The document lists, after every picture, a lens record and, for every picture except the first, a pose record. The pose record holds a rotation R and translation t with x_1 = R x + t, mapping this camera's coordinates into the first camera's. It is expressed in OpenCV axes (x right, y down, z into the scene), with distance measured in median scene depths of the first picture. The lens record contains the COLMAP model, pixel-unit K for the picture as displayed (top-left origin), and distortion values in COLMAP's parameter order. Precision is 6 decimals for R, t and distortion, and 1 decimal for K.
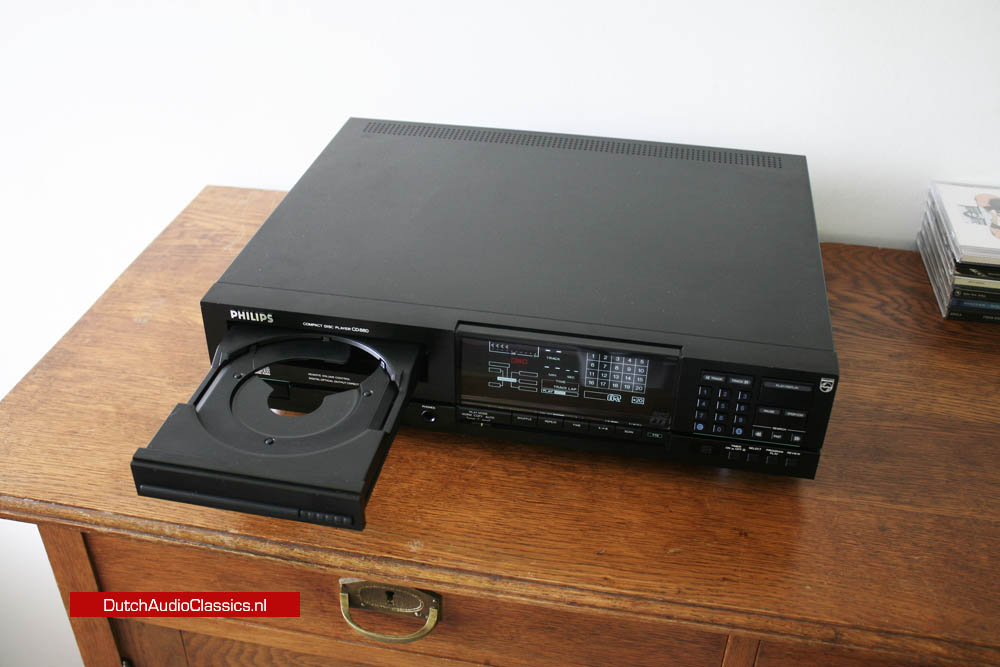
lens RADIAL K [[1029.6, 0, 500.0], [0, 1029.6, 333.5], [0, 0, 1]] dist [-0.158237, 0.227257]
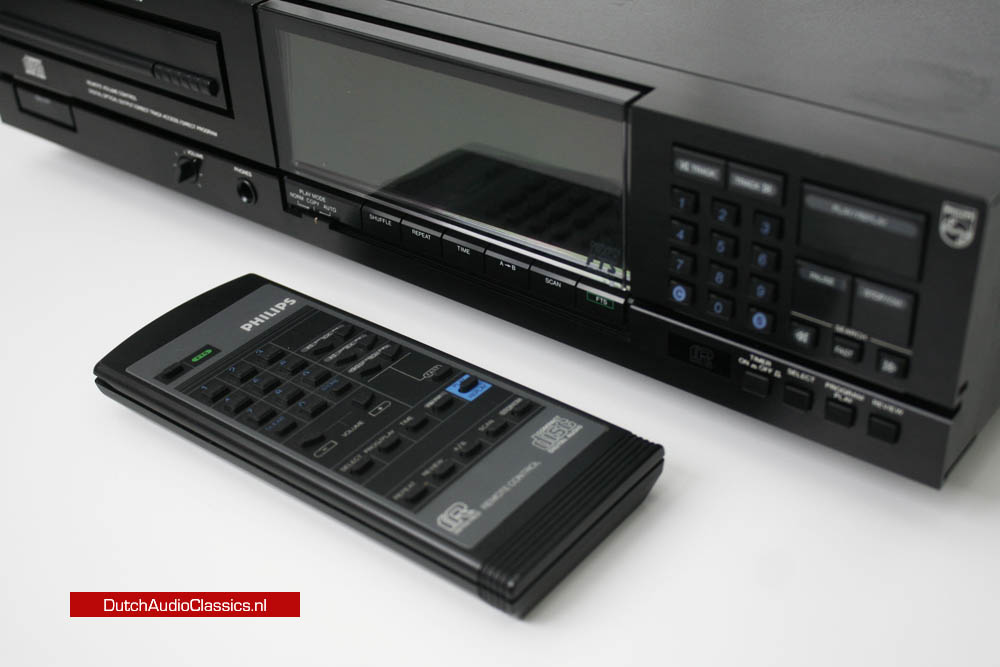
lens RADIAL K [[1358.5, 0, 500.0], [0, 1358.5, 333.5], [0, 0, 1]] dist [-0.057579, 0.059426]
pose [[0.887813, 0.211980, -0.408476, 0.365646], [-0.210744, 0.976331, 0.048625, 0.096207], [0.409116, 0.042914, 0.911473, 0.454548]]
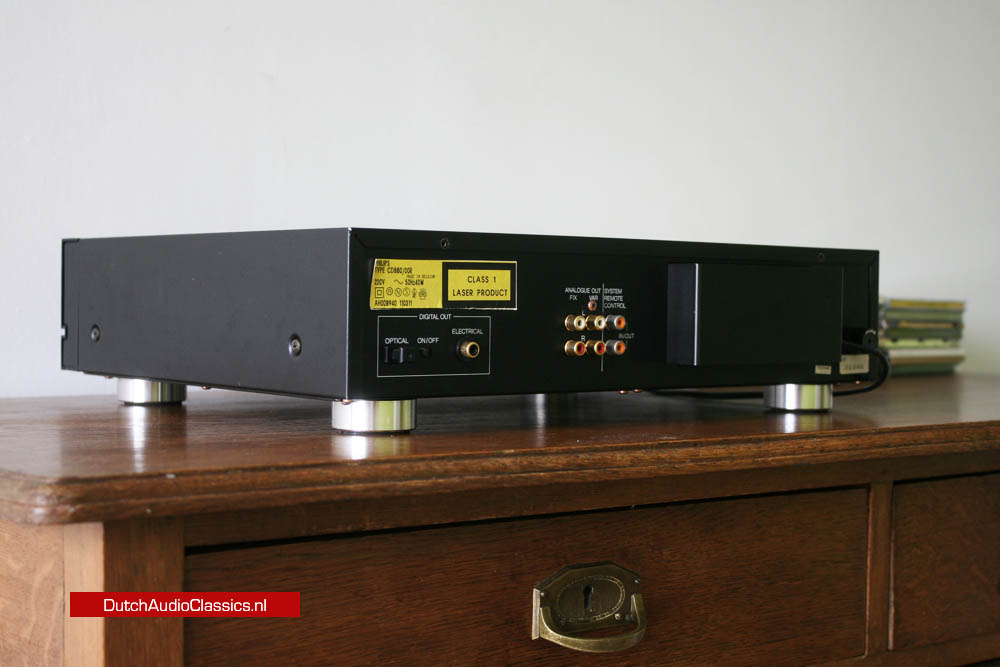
lens RADIAL K [[1643.6, 0, 500.0], [0, 1643.6, 333.5], [0, 0, 1]] dist [0.005103, 0.043529]
pose [[0.640375, -0.020192, 0.767797, -1.166887], [0.422146, 0.844376, -0.329882, 0.507889], [-0.641649, 0.535370, 0.549241, 0.303115]]
